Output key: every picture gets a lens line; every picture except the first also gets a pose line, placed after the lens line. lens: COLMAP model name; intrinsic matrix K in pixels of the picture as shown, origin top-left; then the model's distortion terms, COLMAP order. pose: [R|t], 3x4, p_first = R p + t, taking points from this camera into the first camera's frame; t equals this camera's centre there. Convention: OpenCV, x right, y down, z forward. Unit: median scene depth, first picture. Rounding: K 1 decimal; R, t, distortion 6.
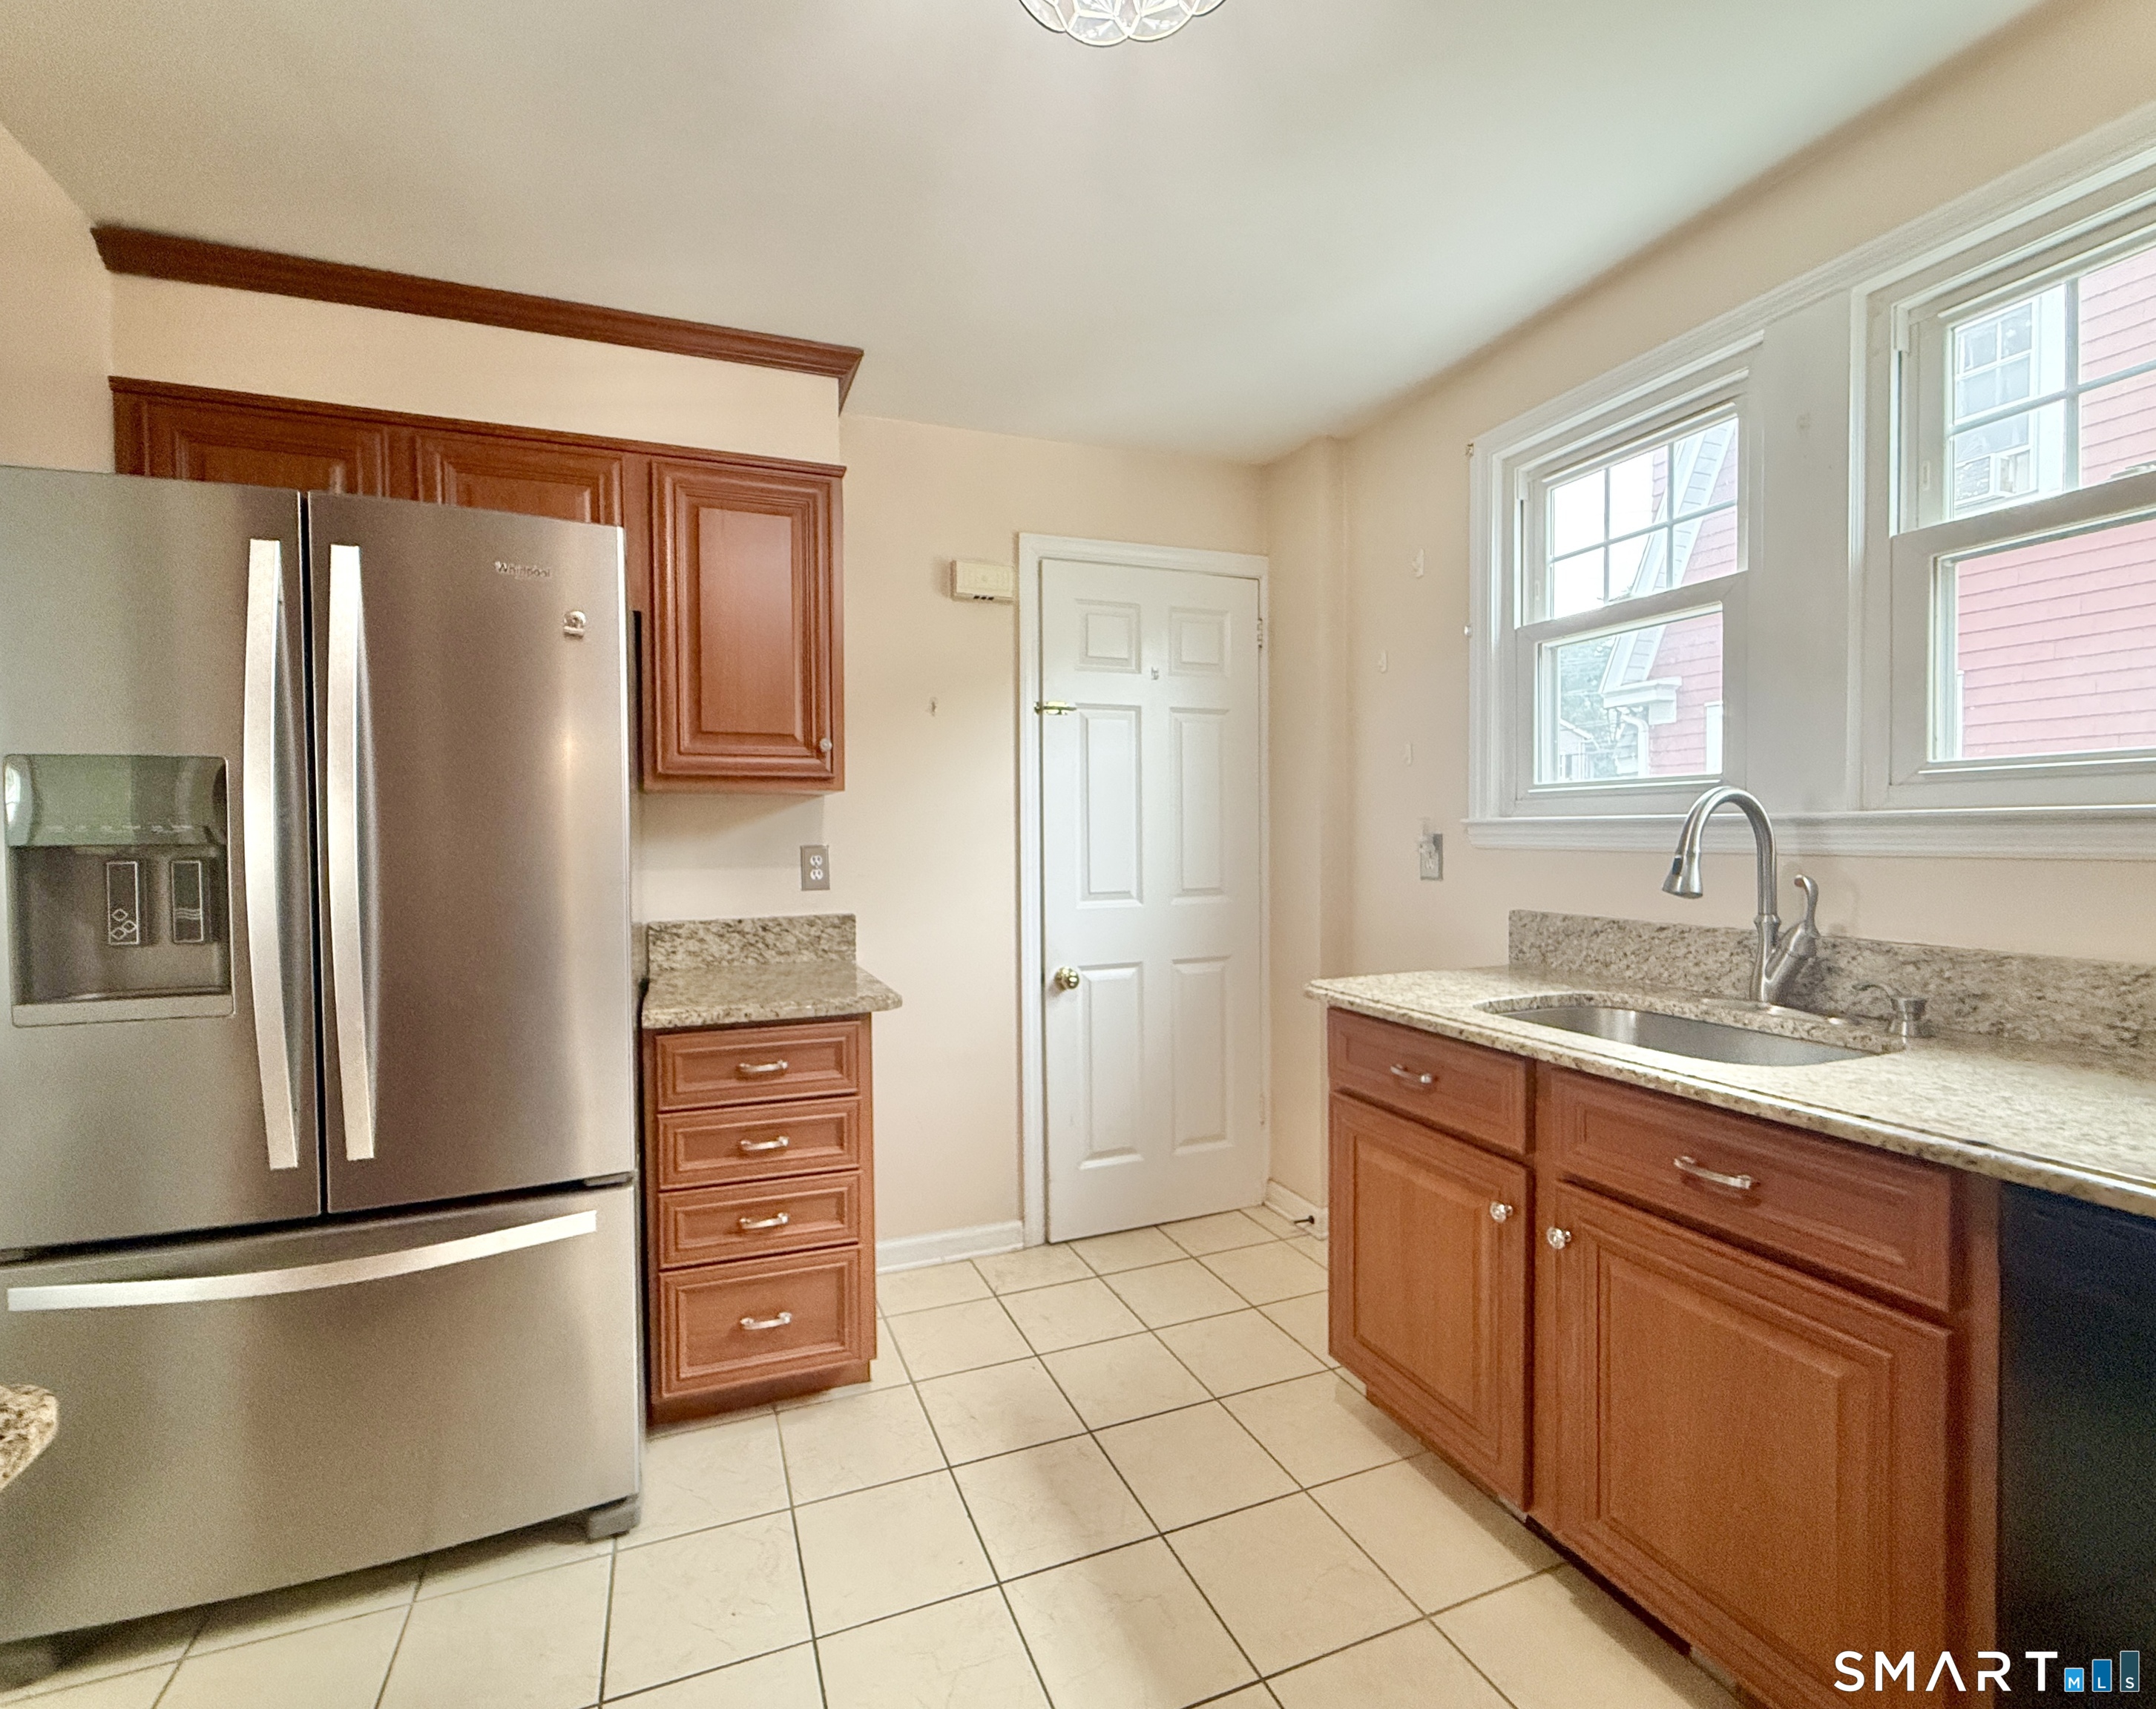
lens RADIAL K [[971.7, 0, 1068.1], [0, 971.7, 851.0], [0, 0, 1]] dist [0.002668, 0.000310]
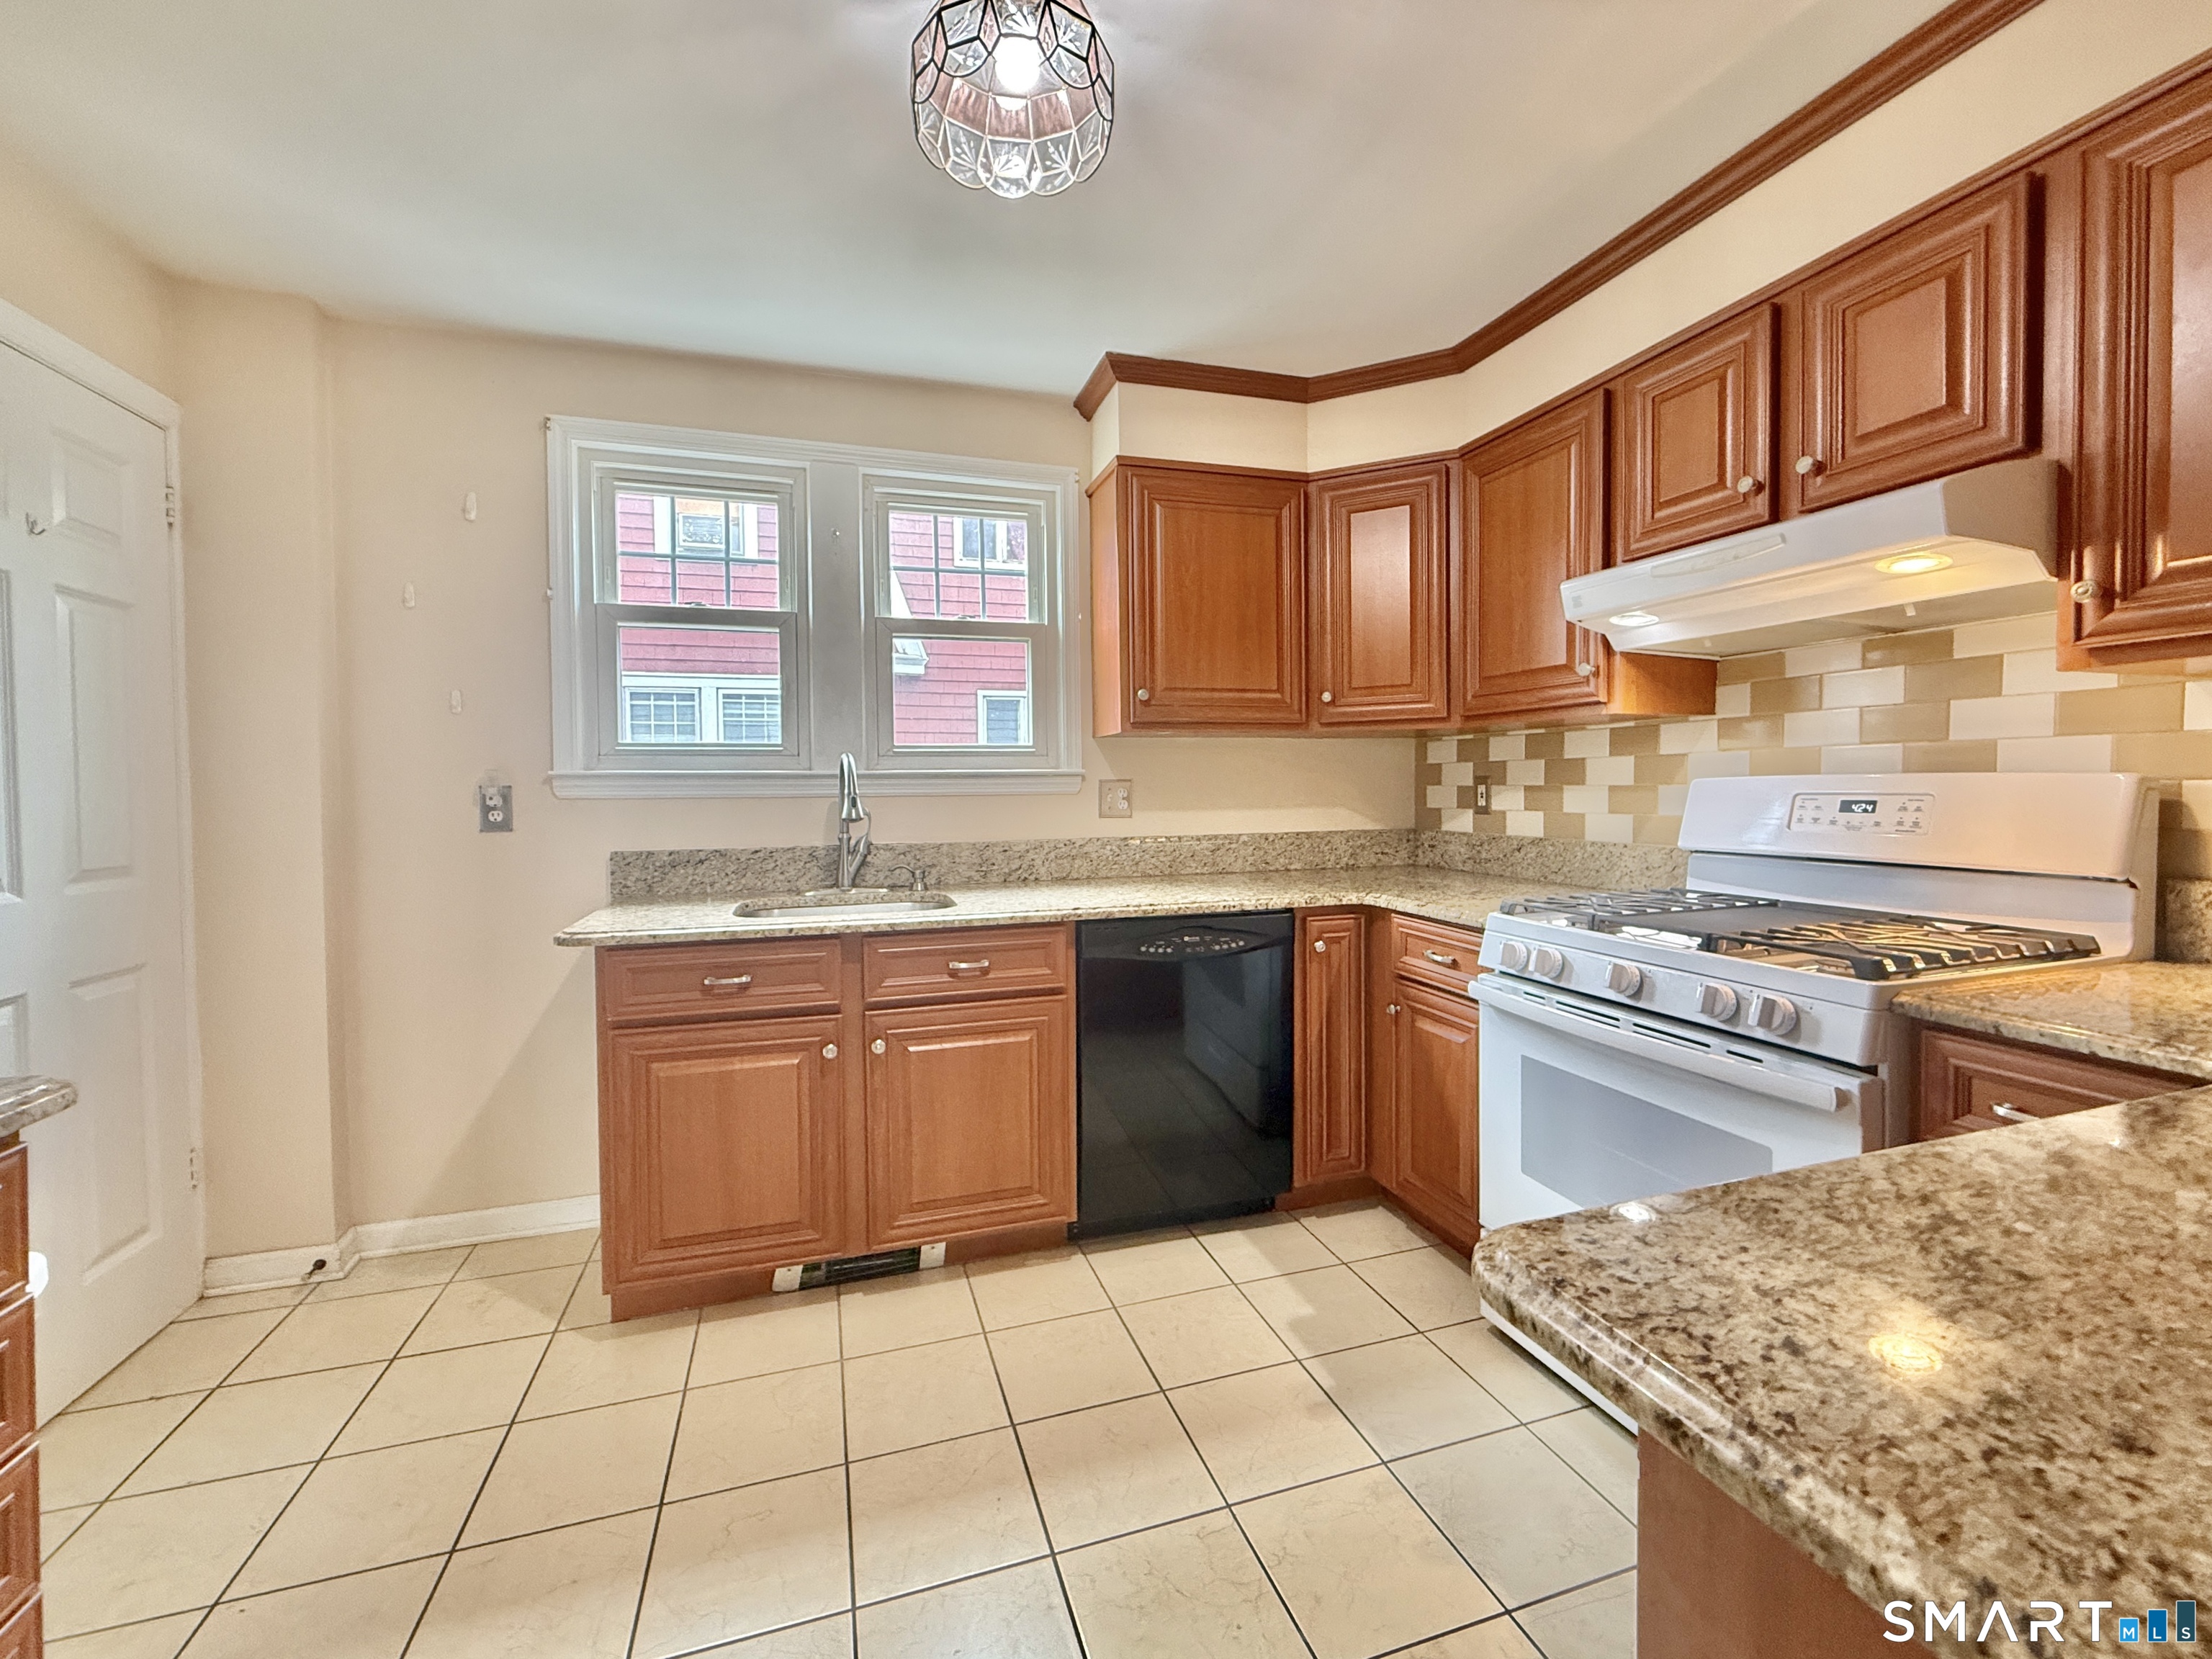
lens RADIAL K [[900.2, 0, 1099.1], [0, 900.2, 814.7], [0, 0, 1]] dist [0.004349, 0.001301]
pose [[0.052668, -0.018706, 0.998437, -0.618672], [0.031019, 0.999373, 0.017087, 0.018158], [-0.998130, 0.030070, 0.053216, 0.408747]]
